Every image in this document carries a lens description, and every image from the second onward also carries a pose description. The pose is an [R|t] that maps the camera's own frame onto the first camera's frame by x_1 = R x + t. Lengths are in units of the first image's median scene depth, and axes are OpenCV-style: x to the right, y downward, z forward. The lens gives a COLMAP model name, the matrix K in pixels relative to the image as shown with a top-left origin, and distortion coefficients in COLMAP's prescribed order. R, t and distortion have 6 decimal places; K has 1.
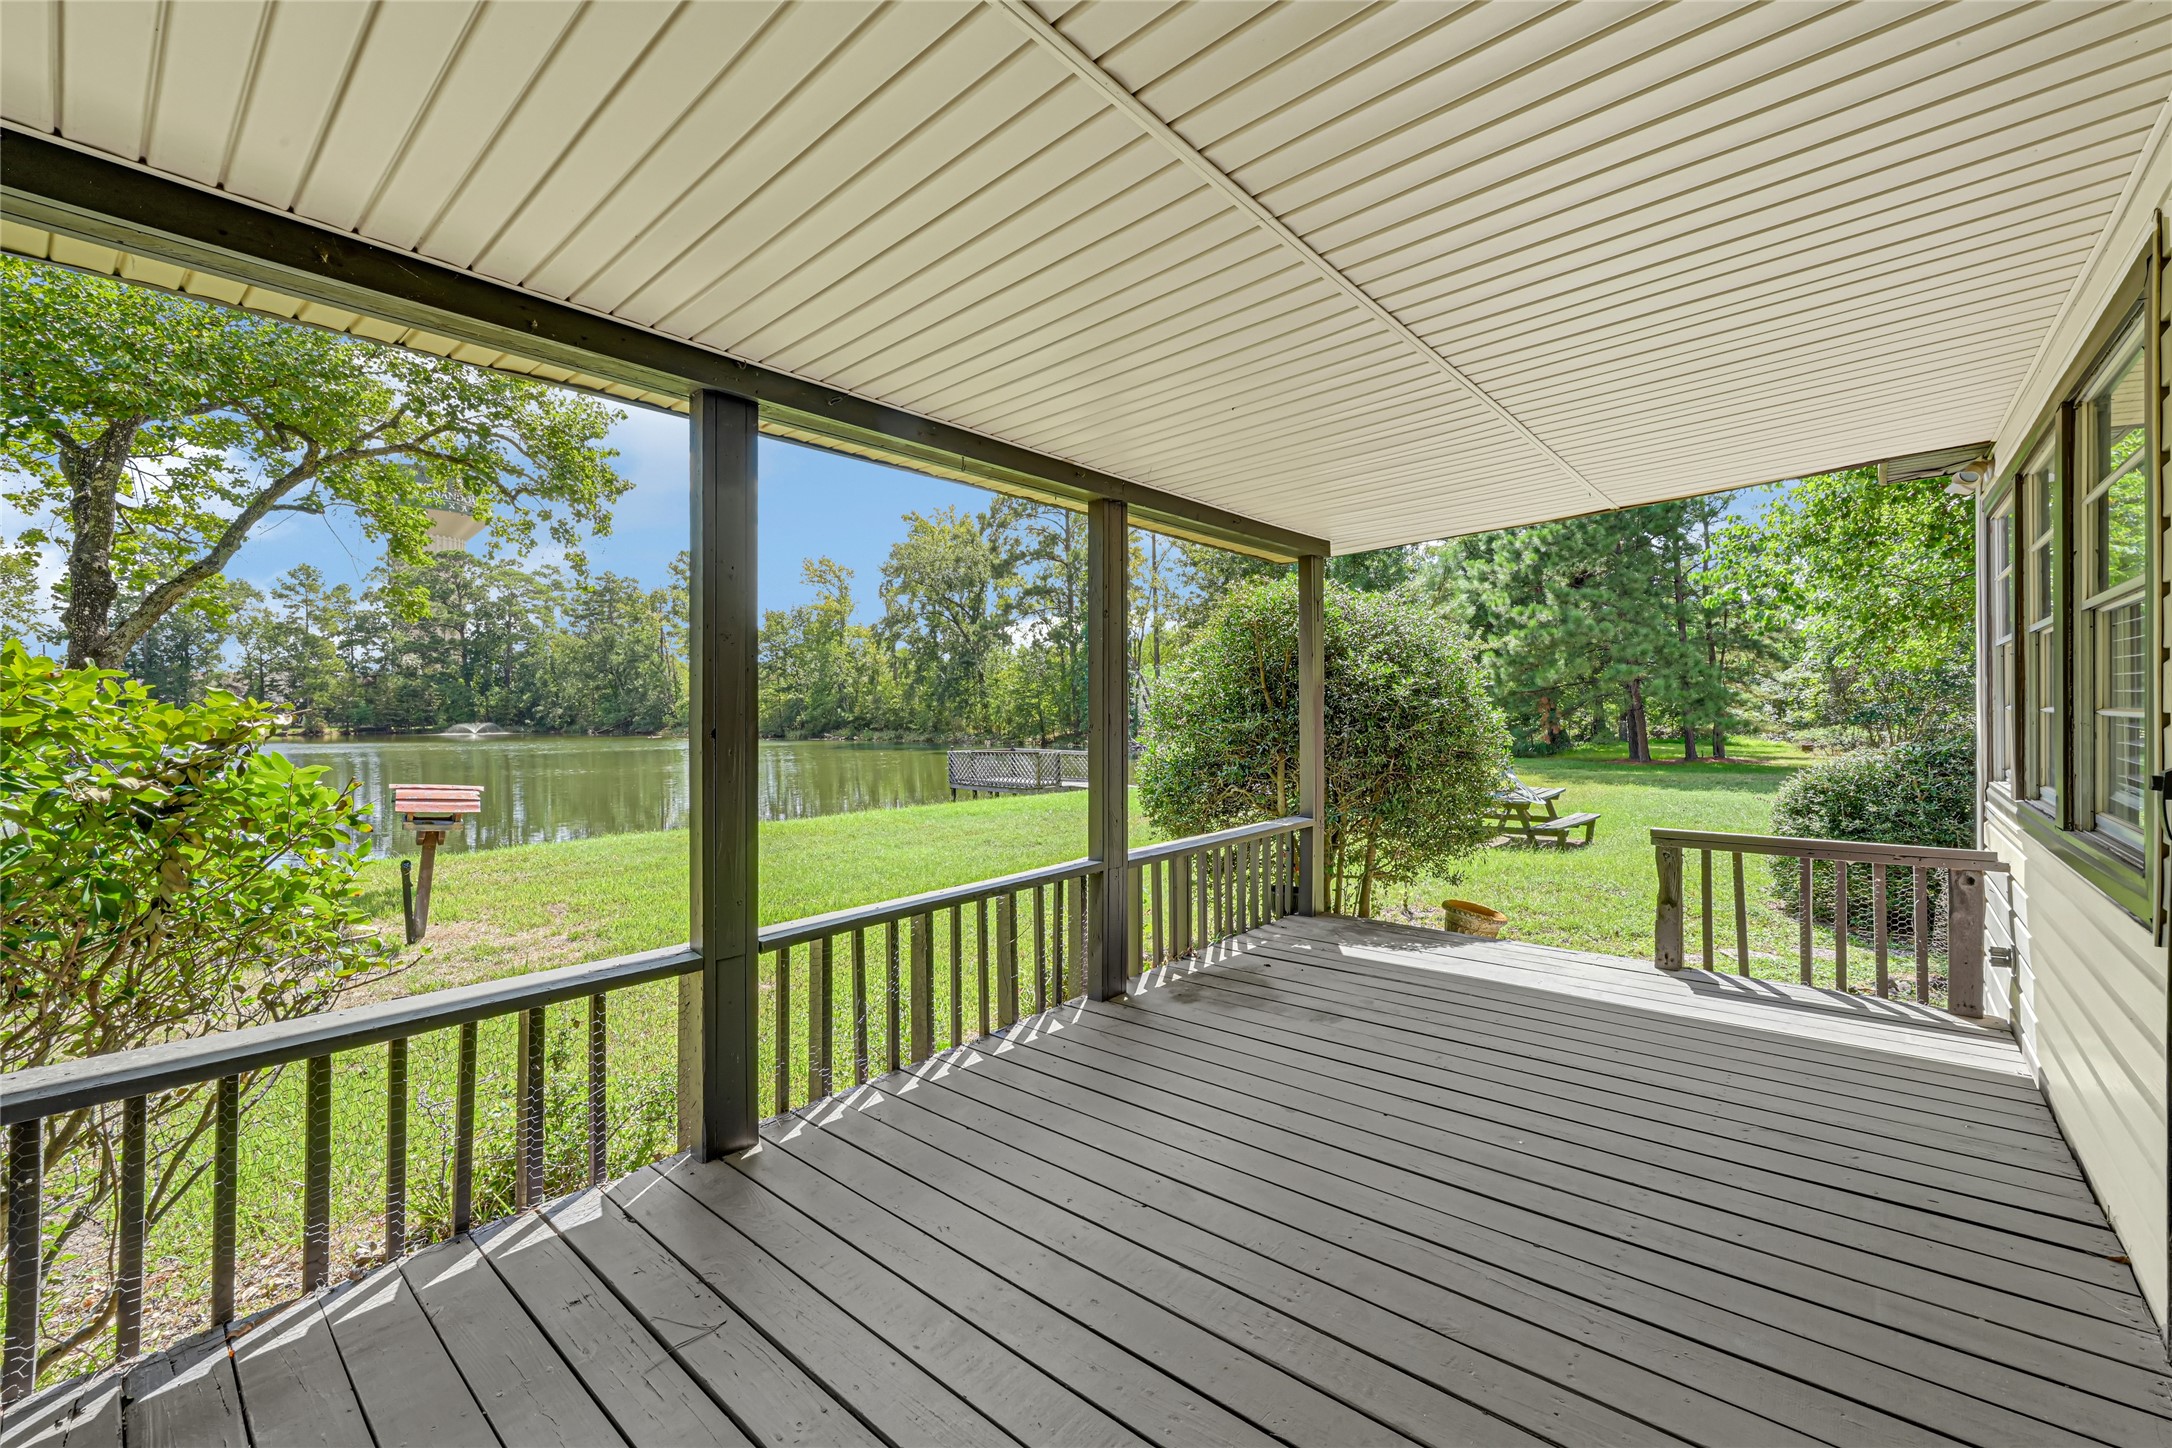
lens RADIAL K [[873.6, 0, 1086.5], [0, 873.6, 695.4], [0, 0, 1]] dist [0.000607, 0.000066]
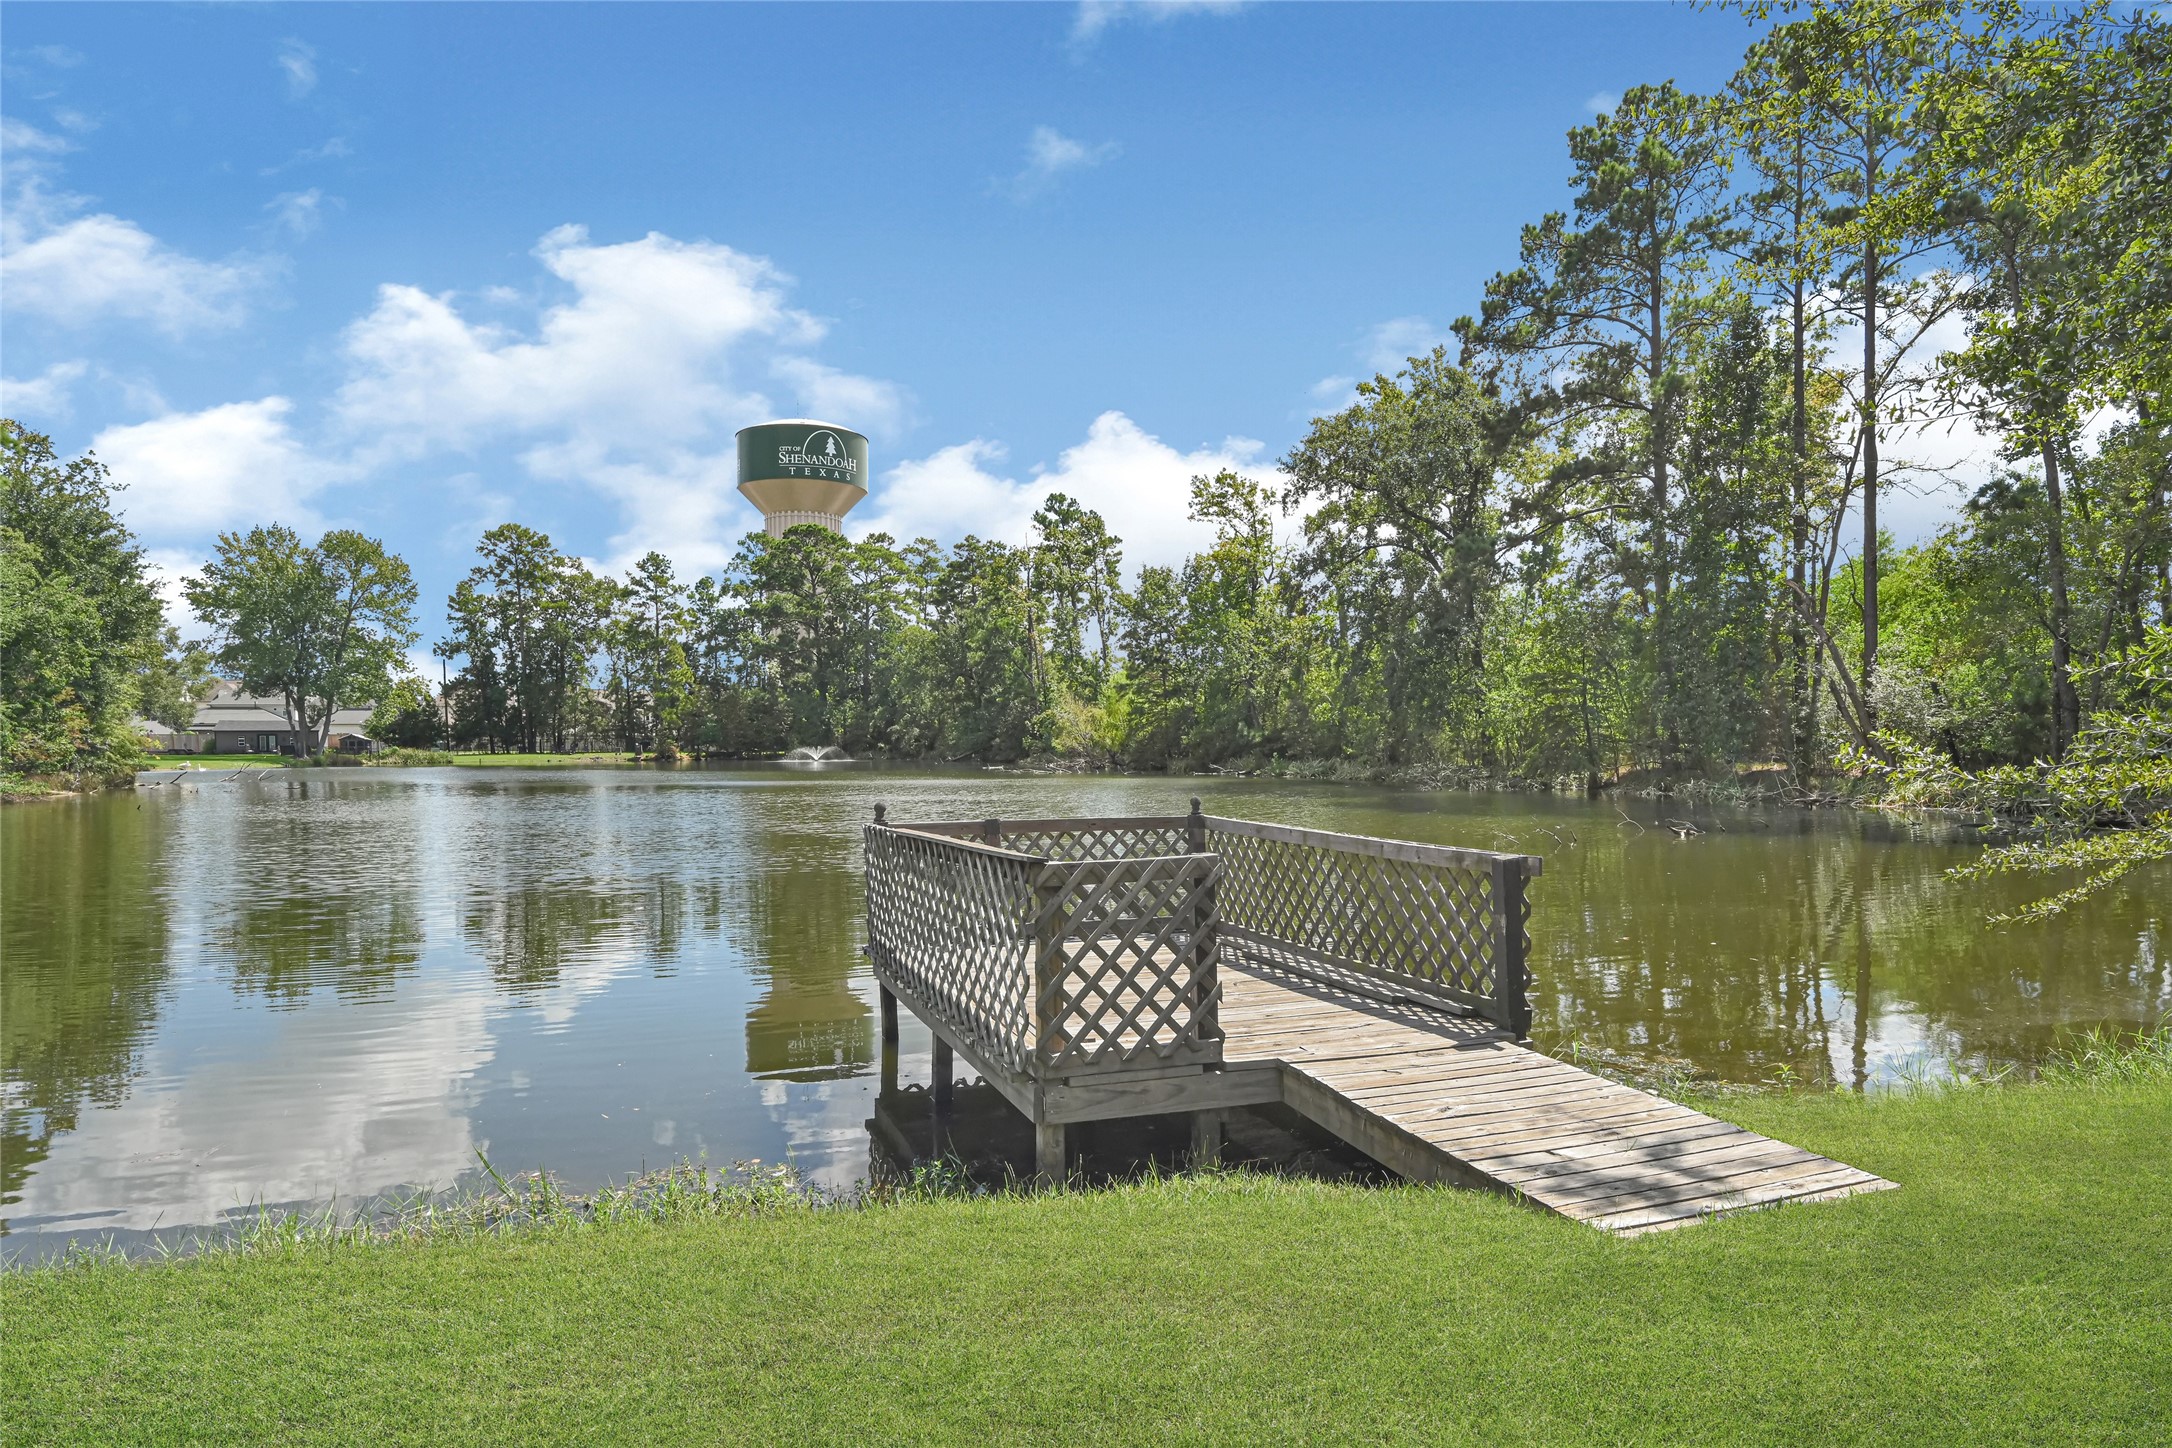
lens RADIAL K [[1251.2, 0, 1086.5], [0, 1251.2, 796.1], [0, 0, 1]] dist [-0.000208, -0.000163]
pose [[0.889083, 0.021602, -0.457237, 0.009994], [0.008307, 0.997960, 0.063300, 0.007190], [0.457672, -0.060078, 0.887089, 0.132696]]
